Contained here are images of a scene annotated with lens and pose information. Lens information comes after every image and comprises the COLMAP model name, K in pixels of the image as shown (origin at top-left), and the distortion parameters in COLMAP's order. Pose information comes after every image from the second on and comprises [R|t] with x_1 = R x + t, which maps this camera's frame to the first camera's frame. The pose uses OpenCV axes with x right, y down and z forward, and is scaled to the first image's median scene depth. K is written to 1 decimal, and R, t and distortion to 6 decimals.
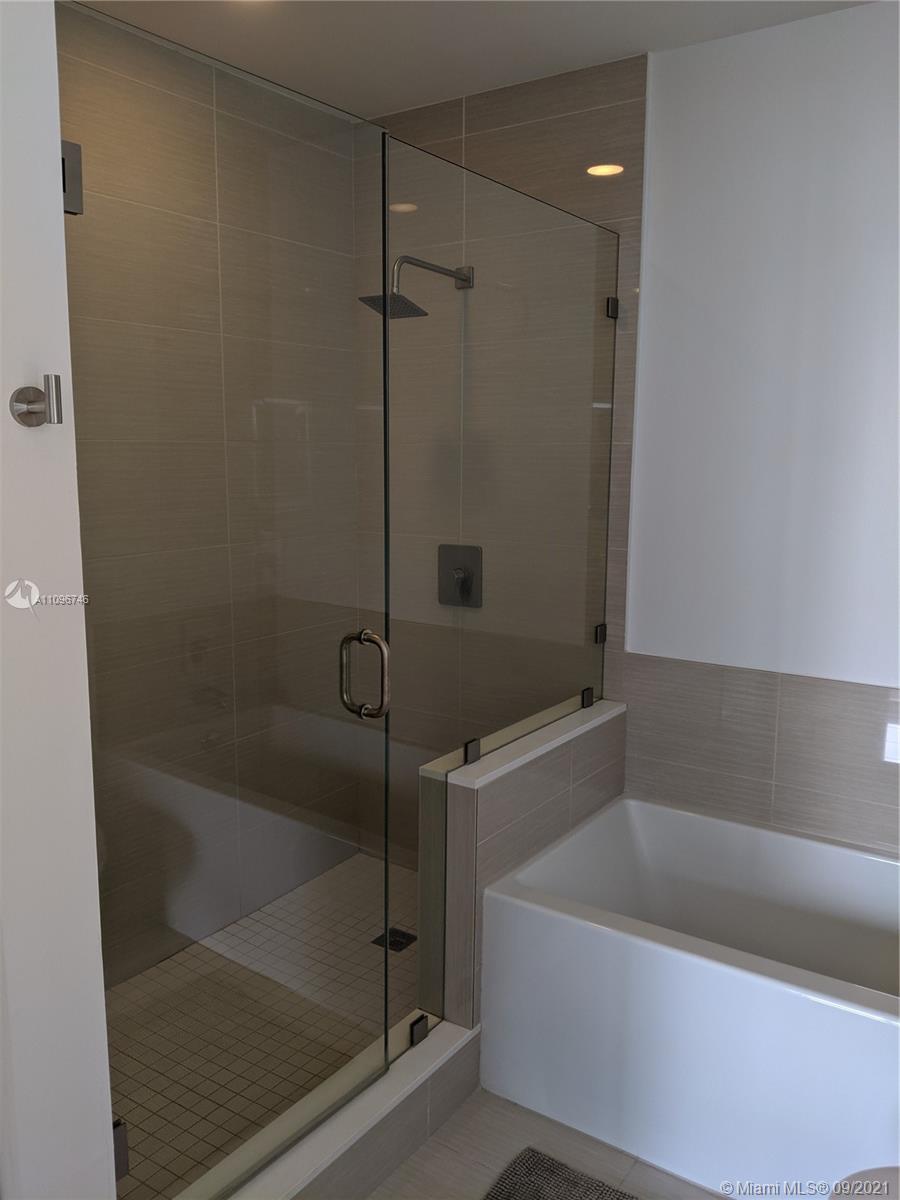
lens RADIAL K [[943.1, 0, 449.2], [0, 943.1, 593.4], [0, 0, 1]] dist [0.101024, -0.199671]
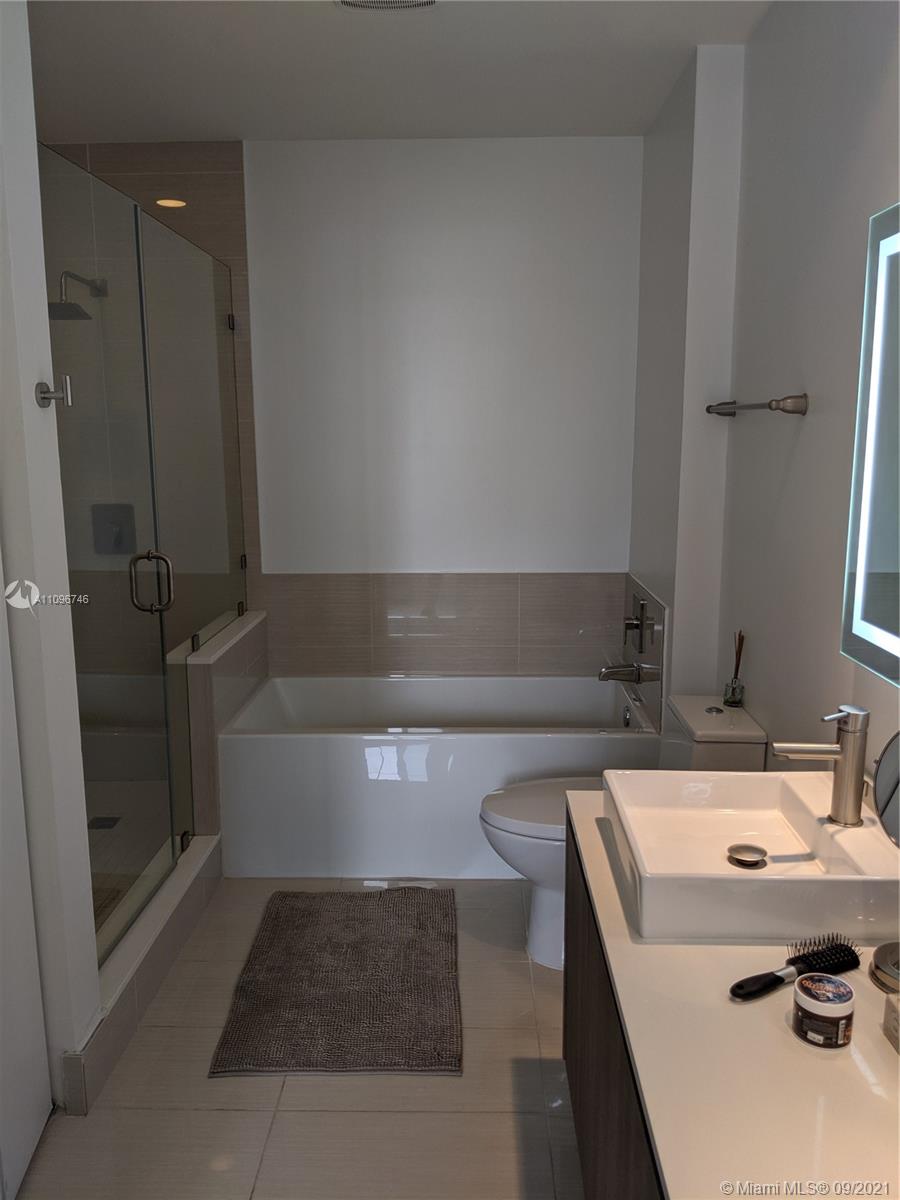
lens RADIAL K [[943.1, 0, 449.2], [0, 943.1, 593.4], [0, 0, 1]] dist [0.101024, -0.199671]
pose [[0.834485, -0.101873, 0.541531, -0.362872], [0.092288, 0.994719, 0.044913, 0.058317], [-0.543247, 0.012497, 0.839480, -0.329428]]
